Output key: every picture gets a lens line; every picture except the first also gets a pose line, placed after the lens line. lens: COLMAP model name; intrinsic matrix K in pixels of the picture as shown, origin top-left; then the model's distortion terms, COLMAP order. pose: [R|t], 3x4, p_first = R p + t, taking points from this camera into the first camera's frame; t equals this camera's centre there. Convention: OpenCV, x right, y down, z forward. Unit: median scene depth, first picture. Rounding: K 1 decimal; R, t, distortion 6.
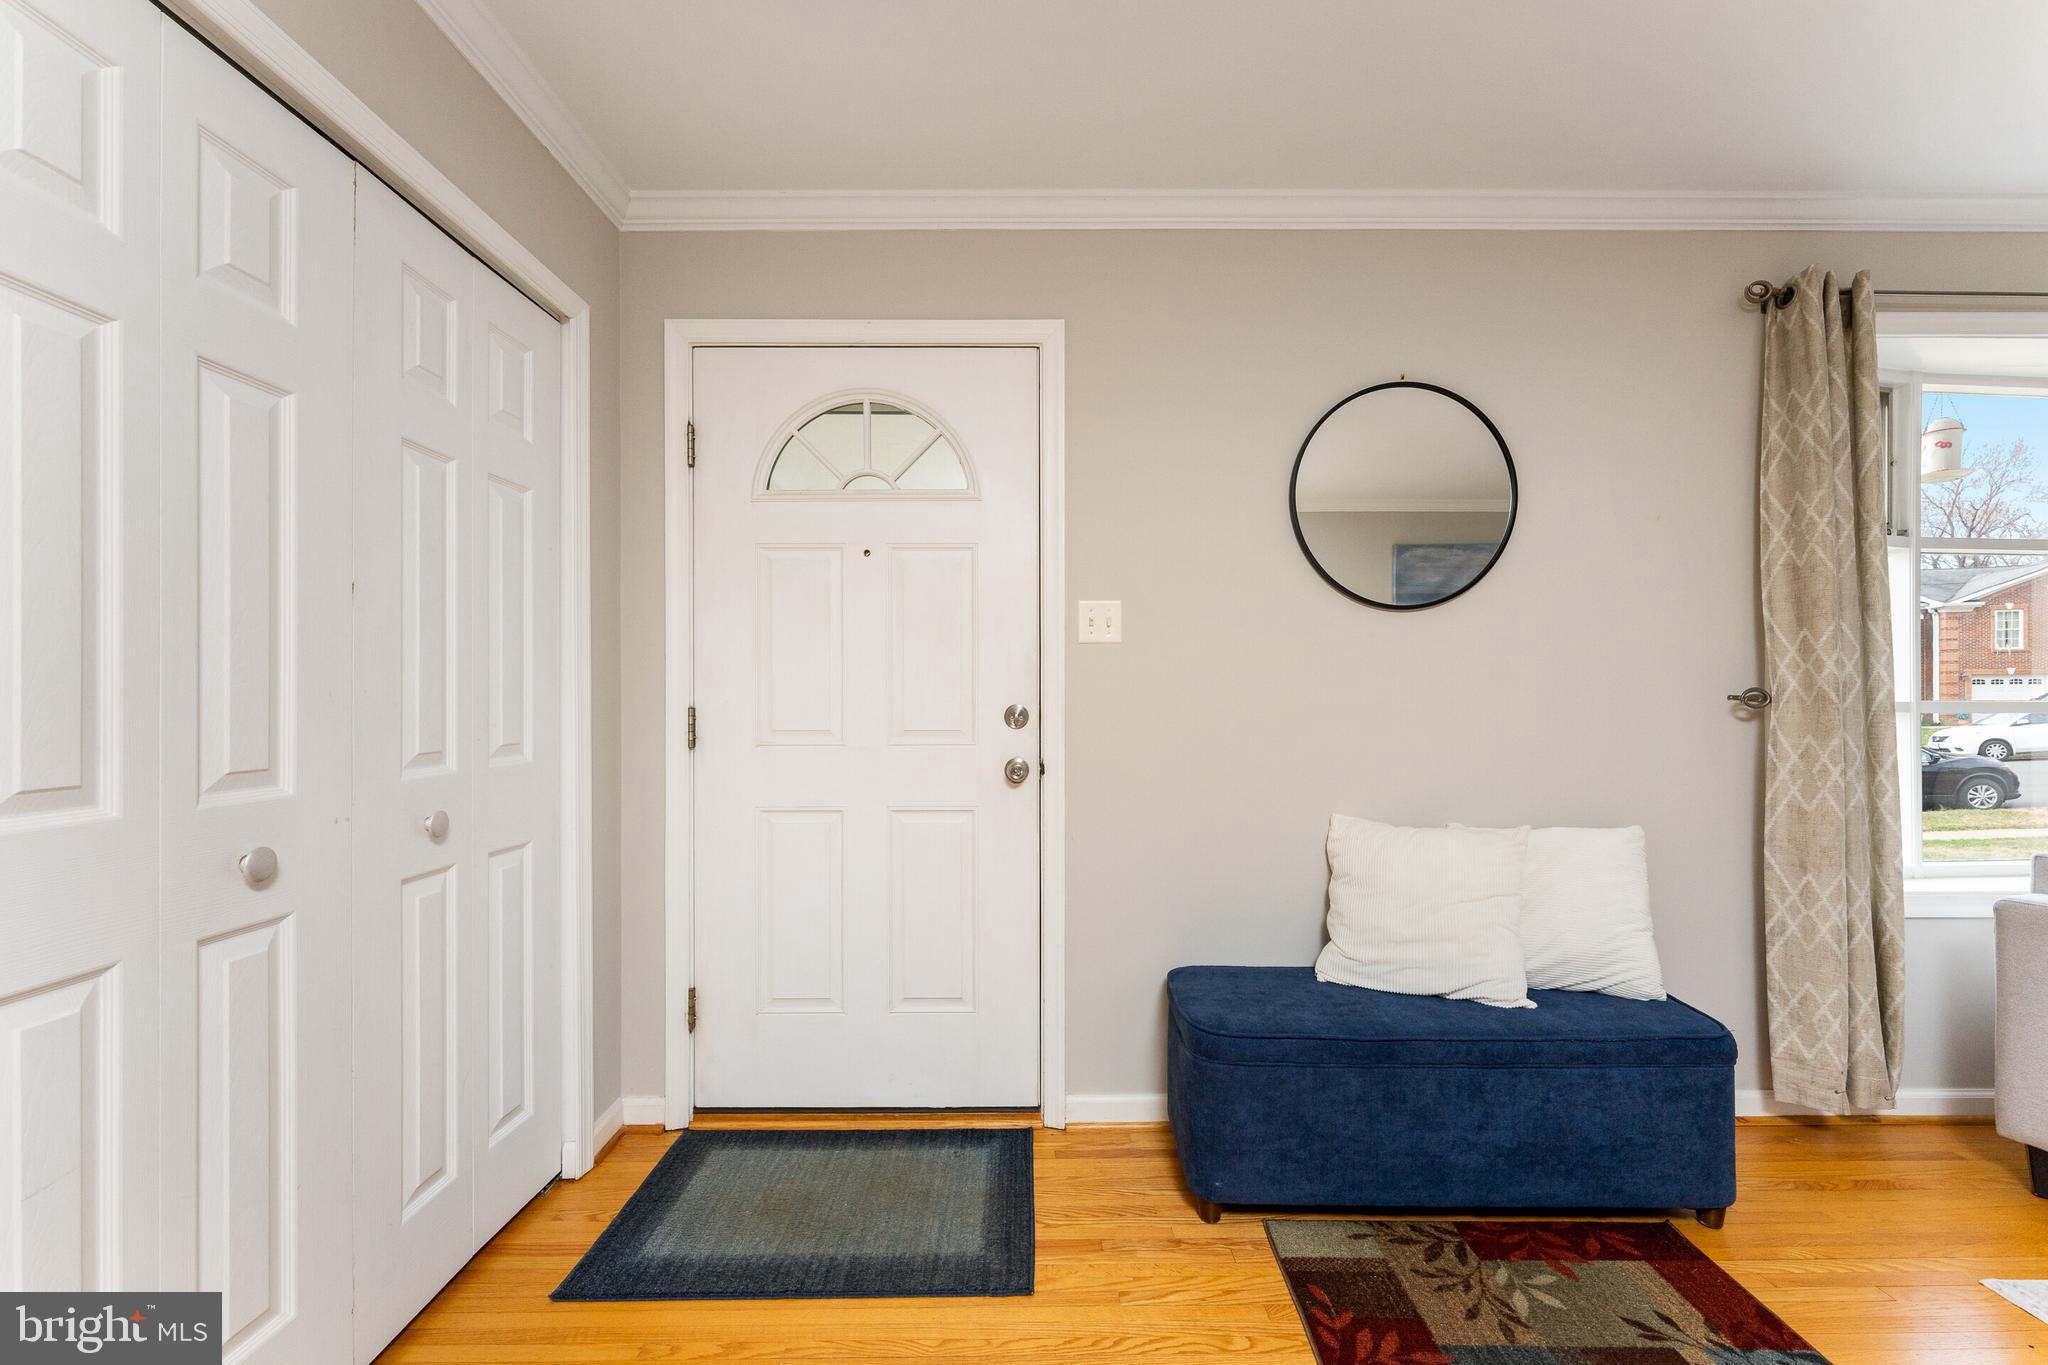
lens RADIAL K [[833.5, 0, 1024.8], [0, 833.5, 691.7], [0, 0, 1]] dist [0.002120, -0.000043]
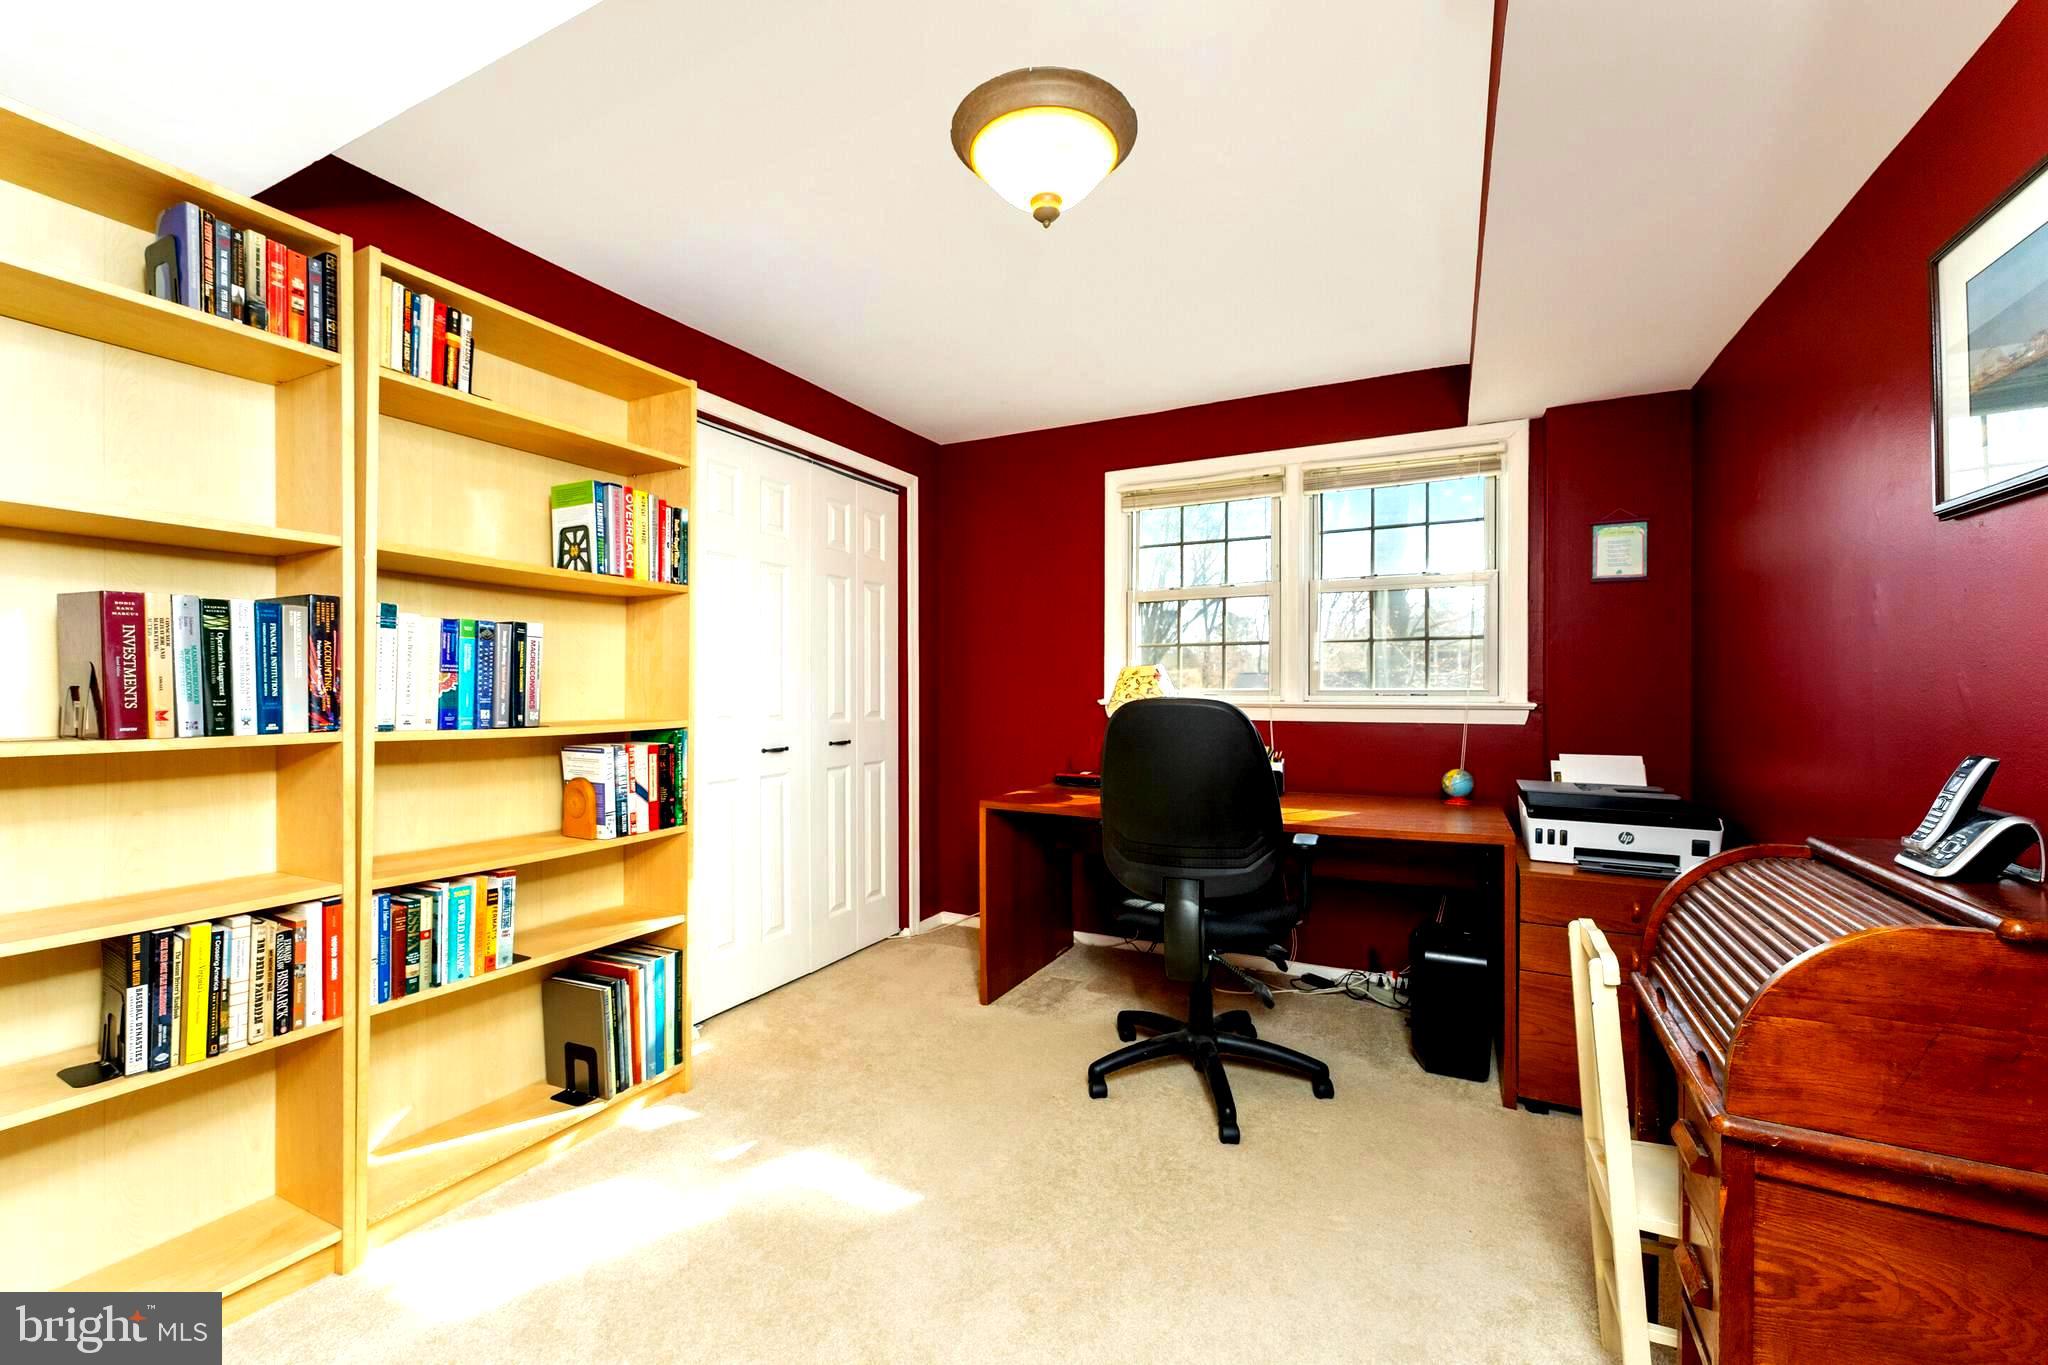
lens RADIAL K [[833.5, 0, 1026.7], [0, 833.5, 681.0], [0, 0, 1]] dist [0.002120, -0.000043]
pose [[0.888340, 0.002692, -0.459178, 0.718415], [-0.001344, 0.999994, 0.003263, -0.017389], [0.459184, -0.002282, 0.888338, -0.706697]]
